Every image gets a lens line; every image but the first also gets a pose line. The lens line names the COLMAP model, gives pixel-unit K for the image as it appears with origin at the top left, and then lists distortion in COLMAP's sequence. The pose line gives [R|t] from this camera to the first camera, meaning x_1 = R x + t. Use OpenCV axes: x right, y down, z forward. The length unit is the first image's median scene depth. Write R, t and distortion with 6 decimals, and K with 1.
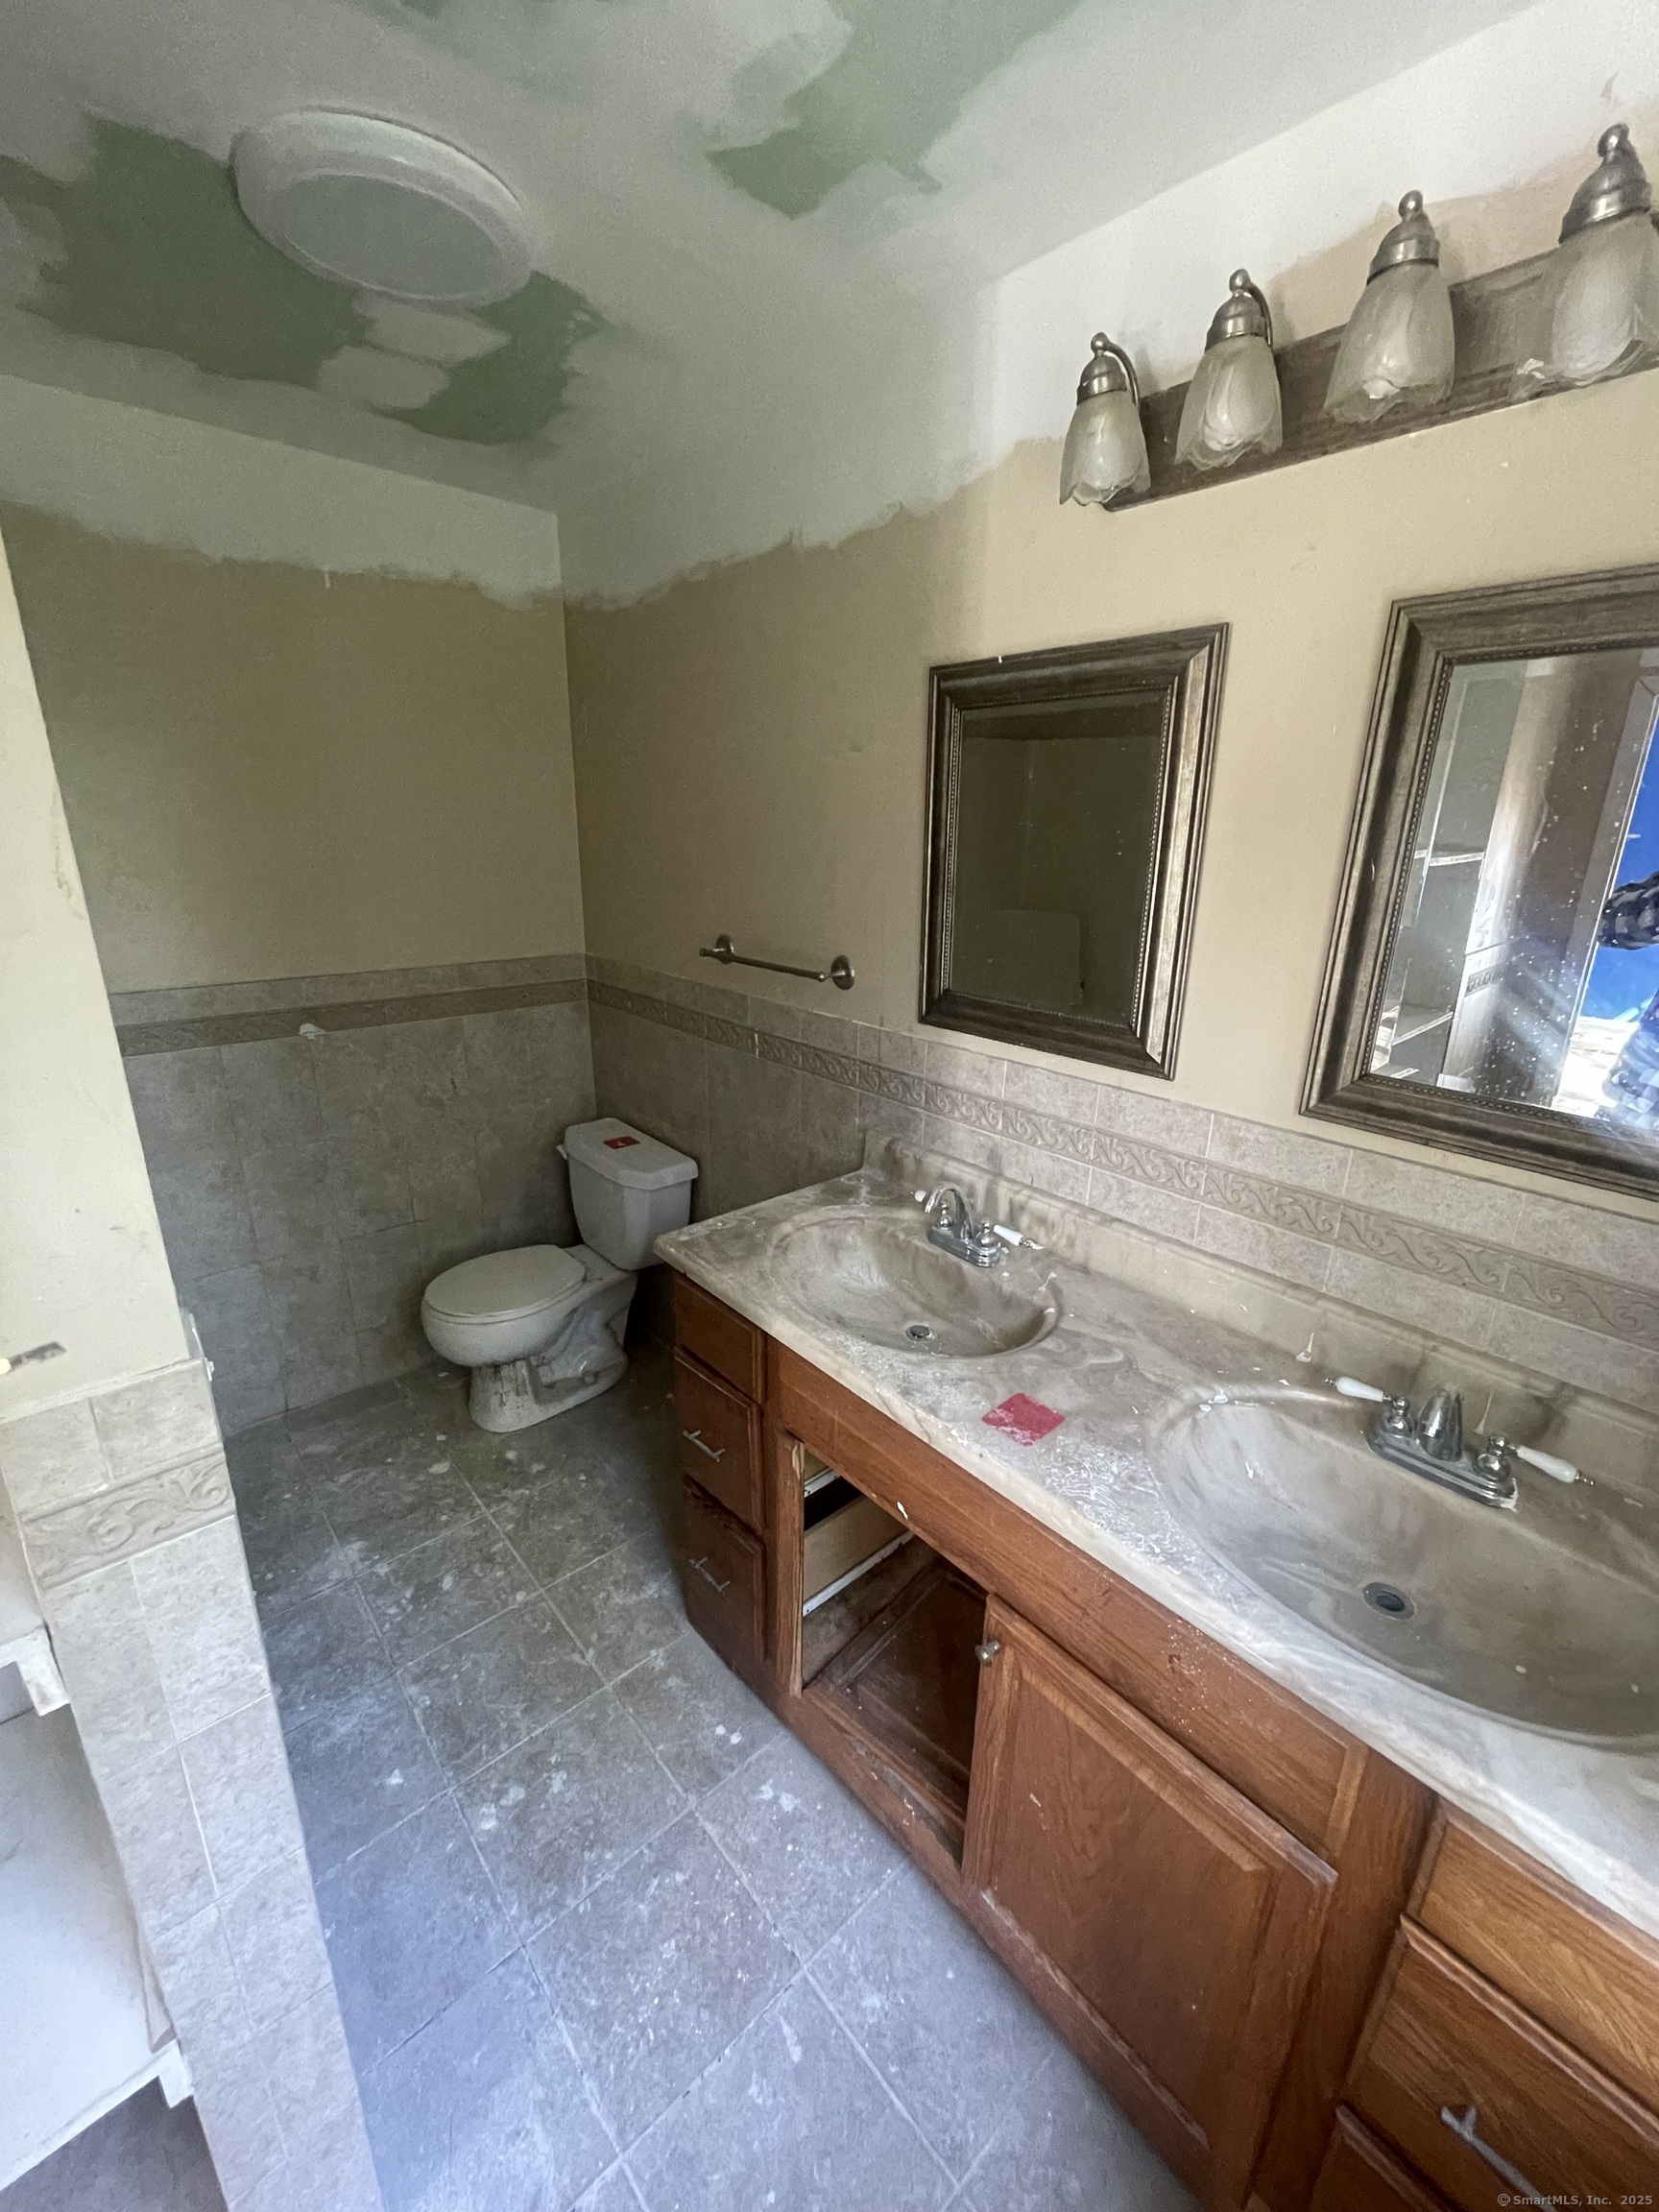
lens RADIAL K [[894.6, 0, 830.3], [0, 894.6, 1101.6], [0, 0, 1]] dist [-0.002019, -0.000085]
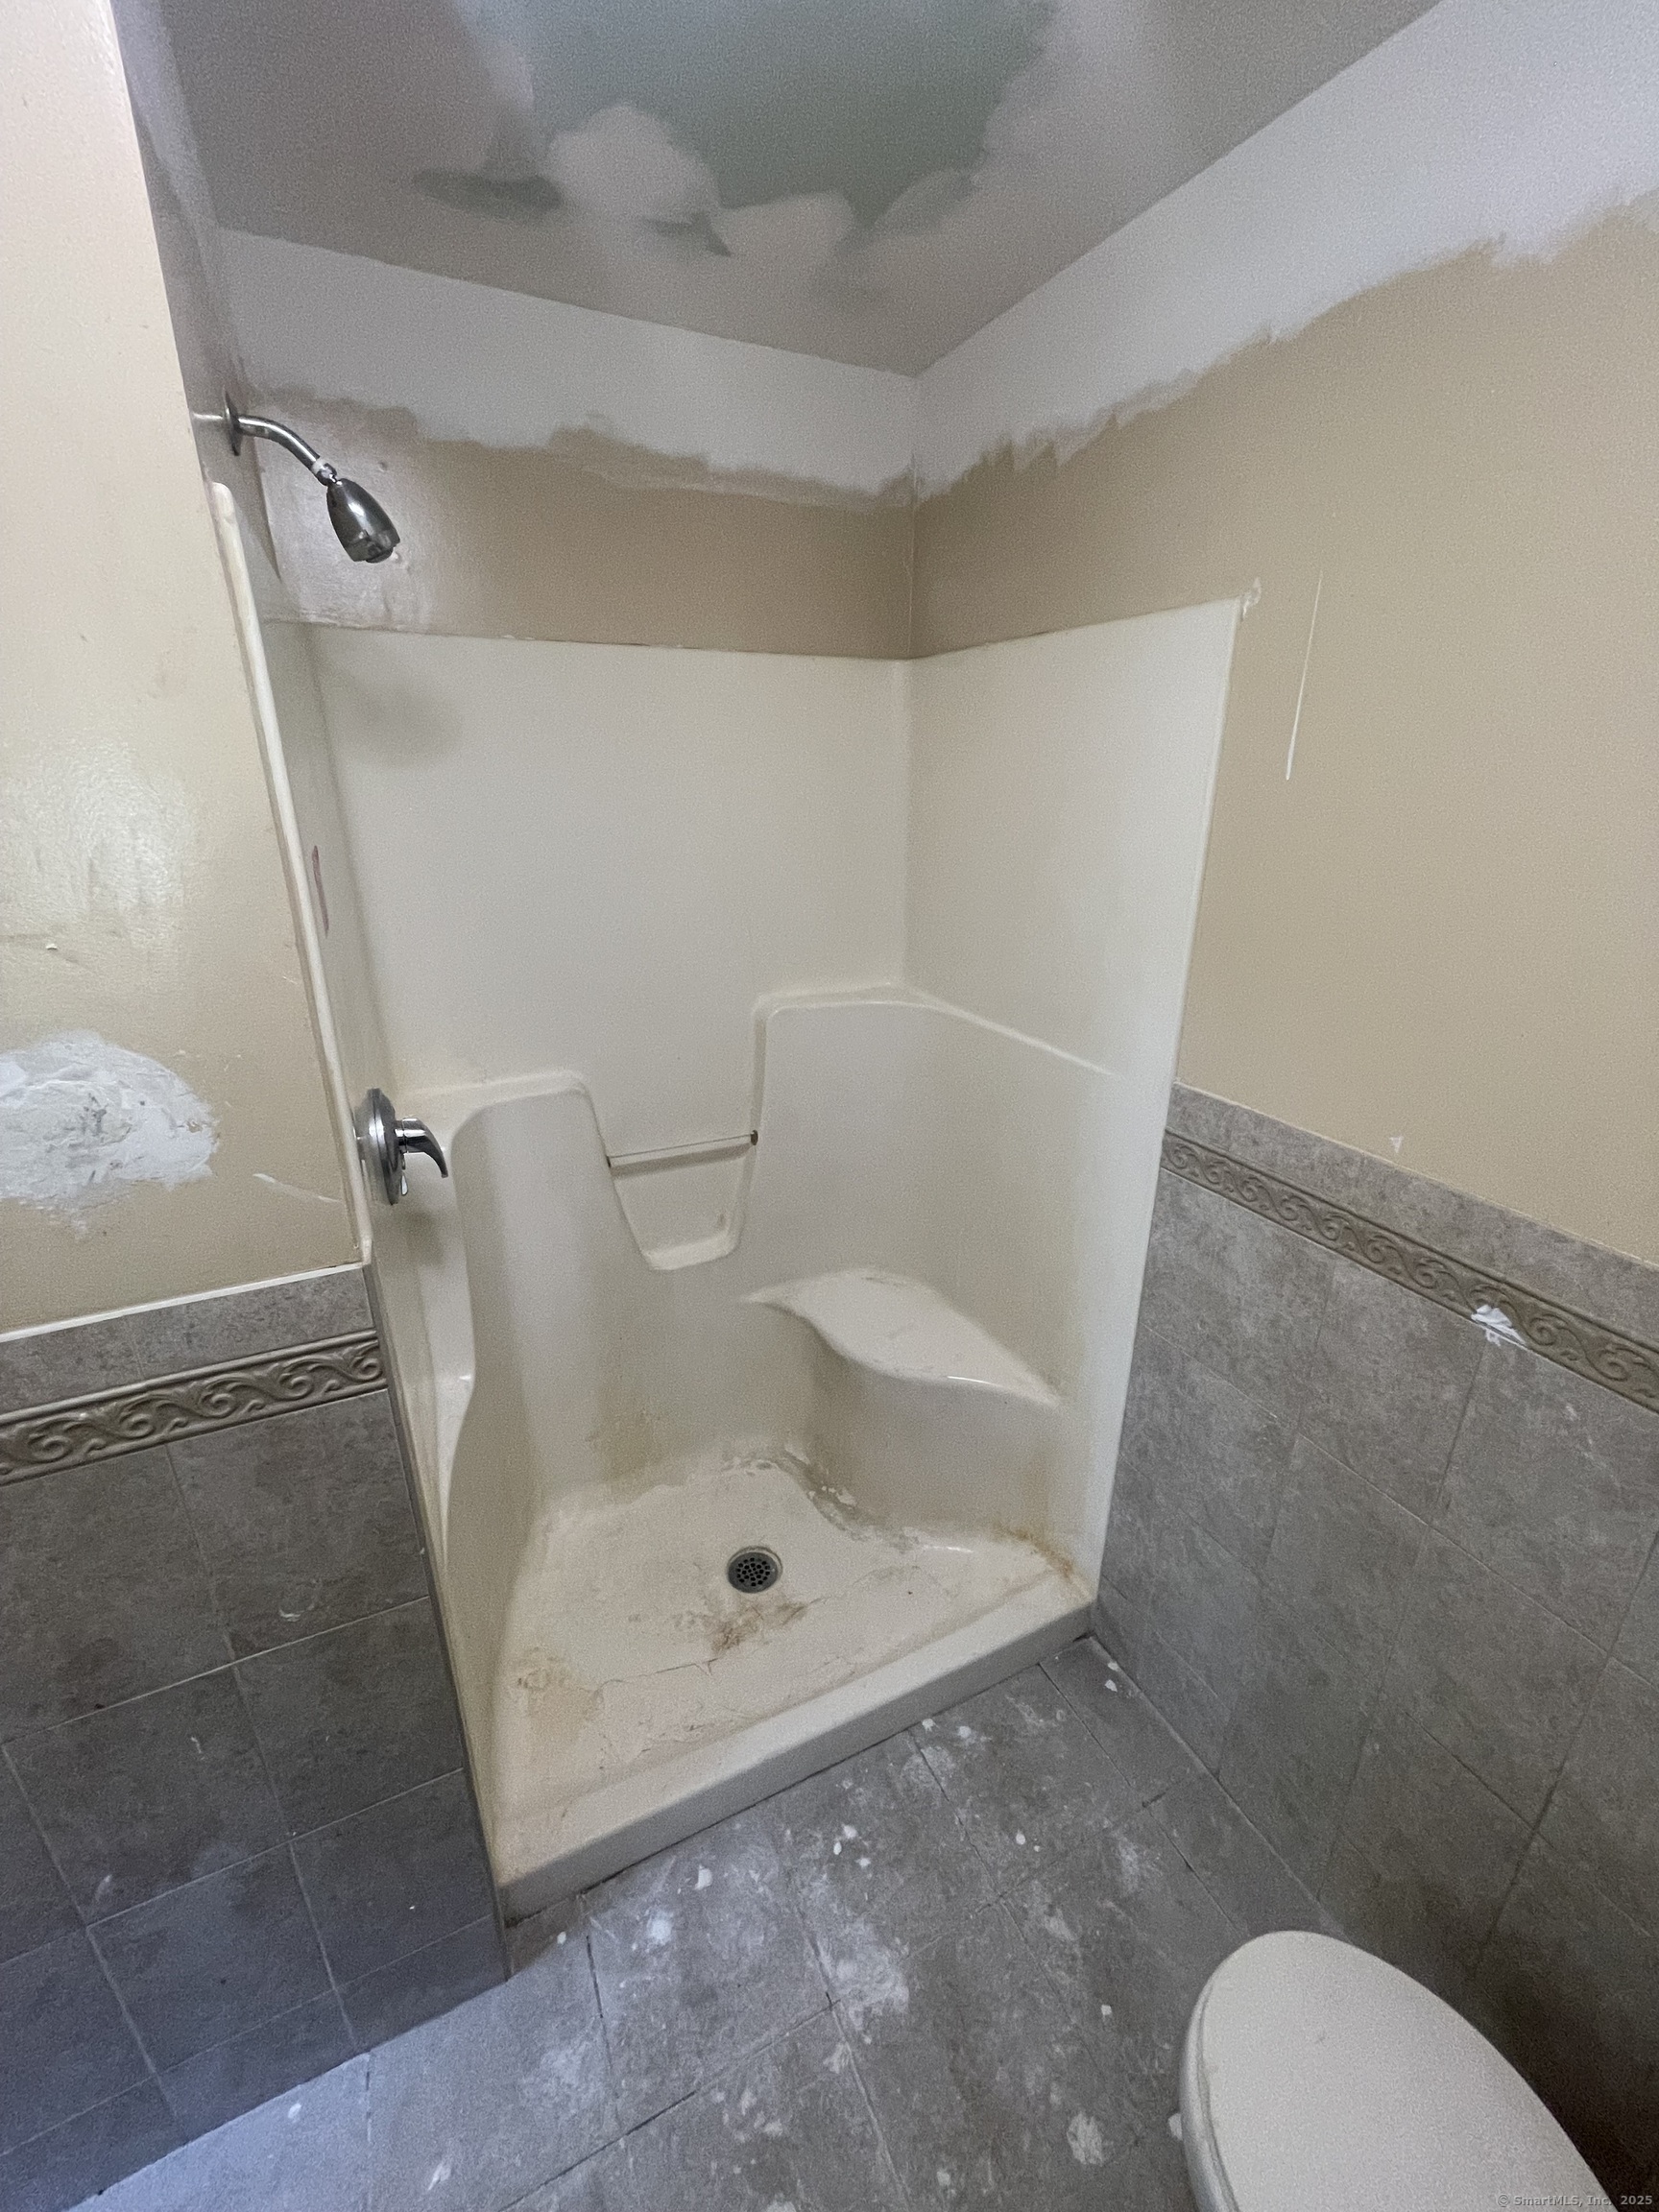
lens RADIAL K [[894.6, 0, 832.5], [0, 894.6, 1098.5], [0, 0, 1]] dist [-0.002019, -0.000085]
pose [[-0.258838, 0.312399, -0.914008, -0.129238], [-0.302277, 0.872530, 0.383824, -0.261318], [0.917405, 0.375632, -0.131413, 0.745240]]
